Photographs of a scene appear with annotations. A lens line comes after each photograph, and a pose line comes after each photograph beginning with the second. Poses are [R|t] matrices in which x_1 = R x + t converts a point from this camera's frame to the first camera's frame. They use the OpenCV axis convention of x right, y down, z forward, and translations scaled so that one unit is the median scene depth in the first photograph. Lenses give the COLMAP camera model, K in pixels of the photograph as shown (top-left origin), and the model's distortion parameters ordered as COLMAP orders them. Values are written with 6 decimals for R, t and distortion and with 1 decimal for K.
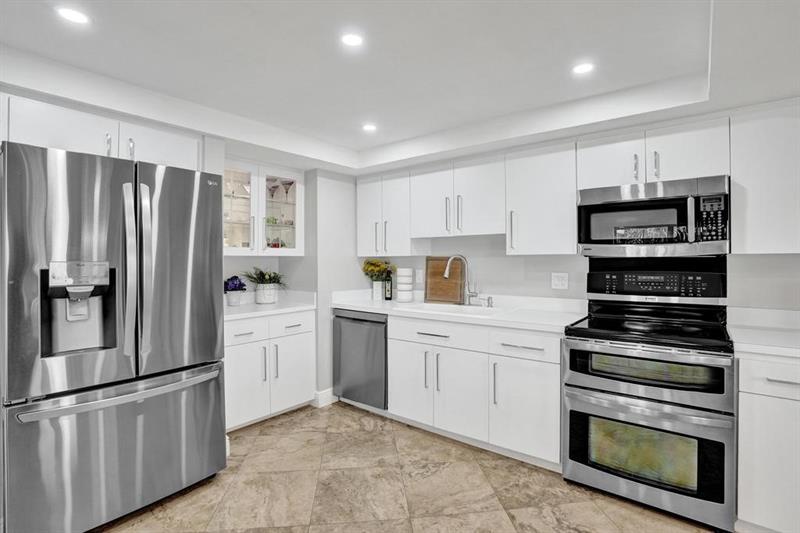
lens RADIAL K [[385.1, 0, 408.4], [0, 385.1, 259.3], [0, 0, 1]] dist [-0.044511, 0.008214]
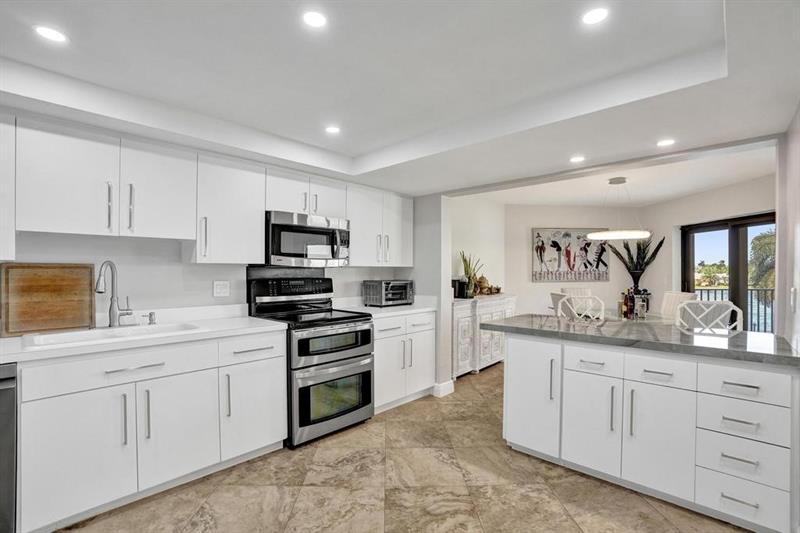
lens RADIAL K [[373.2, 0, 402.5], [0, 373.2, 270.7], [0, 0, 1]] dist [-0.066453, 0.026341]
pose [[0.084070, 0.003069, 0.996455, -0.569154], [-0.004181, 0.999988, -0.002727, 0.007657], [-0.996451, -0.003937, 0.084082, 0.417152]]
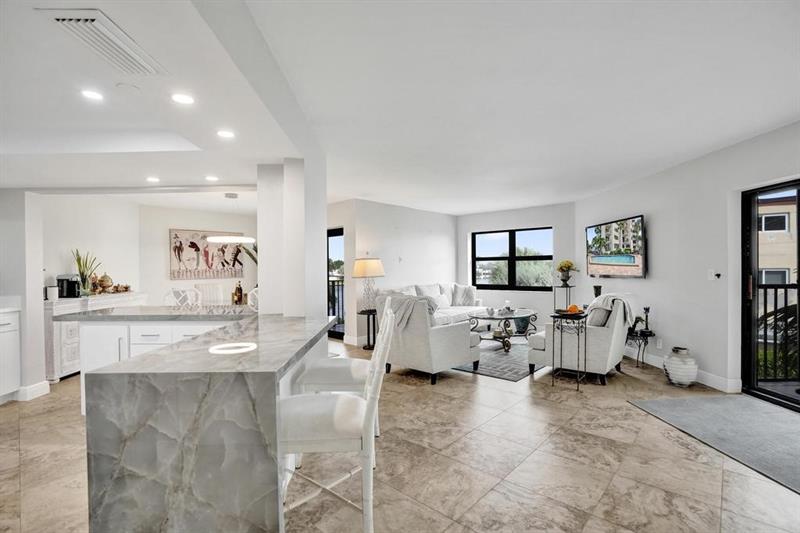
lens RADIAL K [[373.2, 0, 406.1], [0, 373.2, 269.2], [0, 0, 1]] dist [-0.066453, 0.026341]
pose [[-0.654816, 0.011700, 0.755698, -1.022059], [0.012265, 0.999913, -0.004853, 0.026869], [-0.755689, 0.006091, -0.654903, 0.210369]]
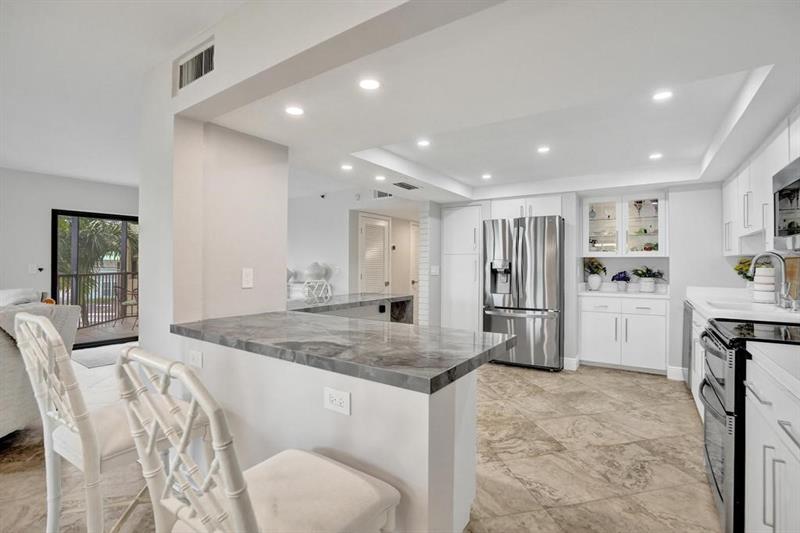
lens RADIAL K [[373.2, 0, 401.0], [0, 373.2, 263.8], [0, 0, 1]] dist [-0.066453, 0.026341]
pose [[0.065852, -0.000247, -0.997829, 1.024816], [-0.004002, 0.999992, -0.000511, 0.022909], [0.997821, 0.004027, 0.065850, 0.062655]]
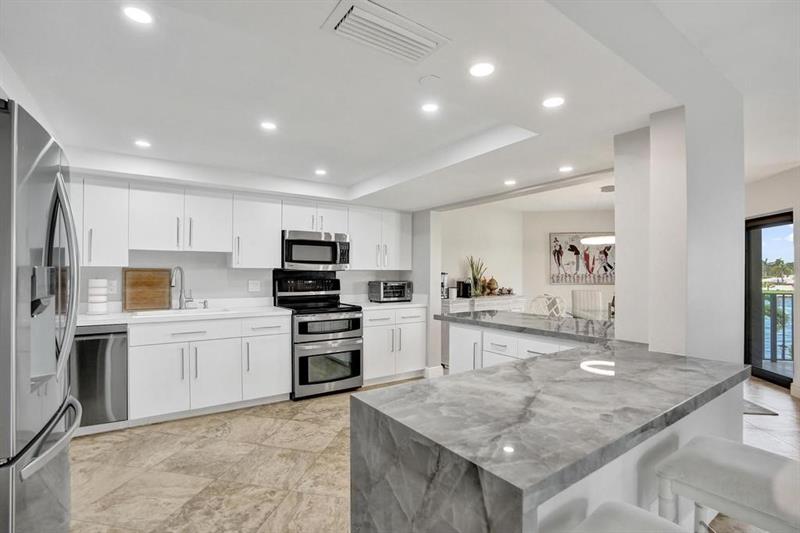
lens RADIAL K [[373.2, 0, 400.8], [0, 373.2, 273.1], [0, 0, 1]] dist [-0.066453, 0.026341]
pose [[0.298305, 0.006591, 0.954448, -0.802197], [-0.004833, 0.999974, -0.005395, 0.011725], [-0.954458, -0.003004, 0.298329, 0.030008]]
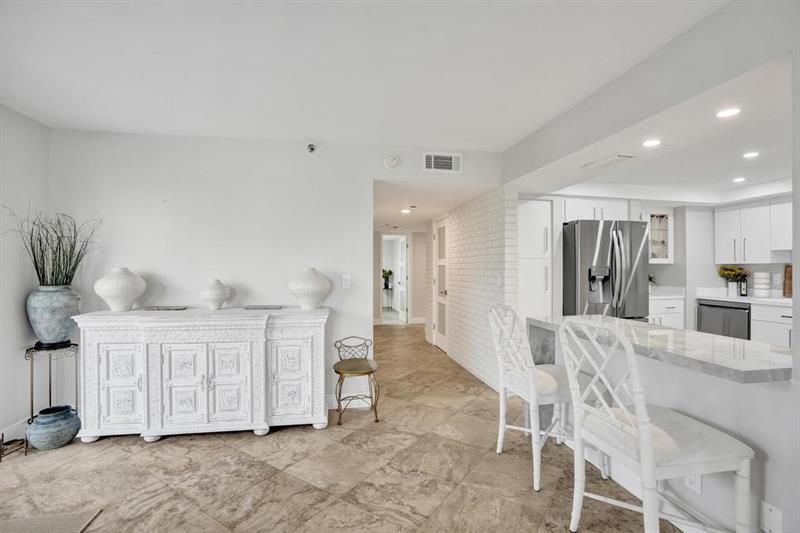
lens RADIAL K [[373.2, 0, 401.3], [0, 373.2, 267.3], [0, 0, 1]] dist [-0.066453, 0.026341]
pose [[0.752530, 0.001471, -0.658556, -0.165723], [-0.003034, 0.999995, -0.001233, 0.013703], [0.658551, 0.002926, 0.752530, -0.943476]]
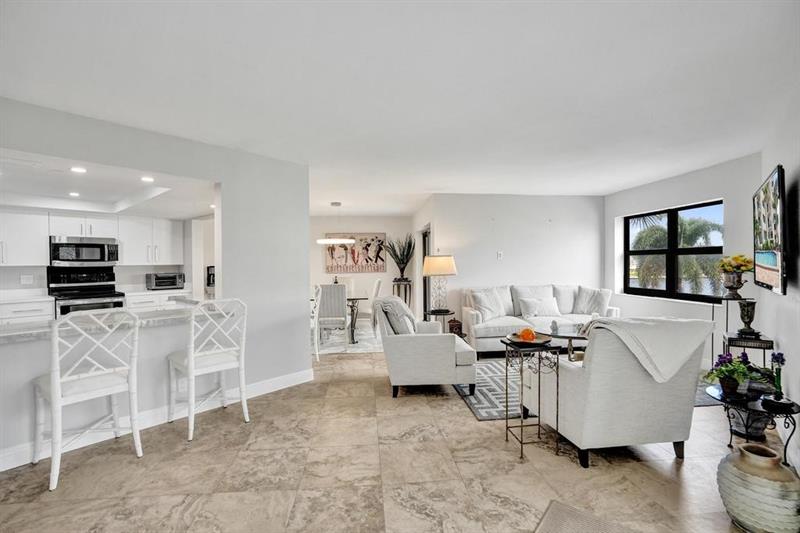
lens RADIAL K [[373.2, 0, 404.9], [0, 373.2, 268.8], [0, 0, 1]] dist [-0.066453, 0.026341]
pose [[0.020791, -0.012161, 0.999710, -1.307091], [0.007908, 0.999897, 0.011998, -0.002305], [-0.999753, 0.007656, 0.020885, -0.879838]]
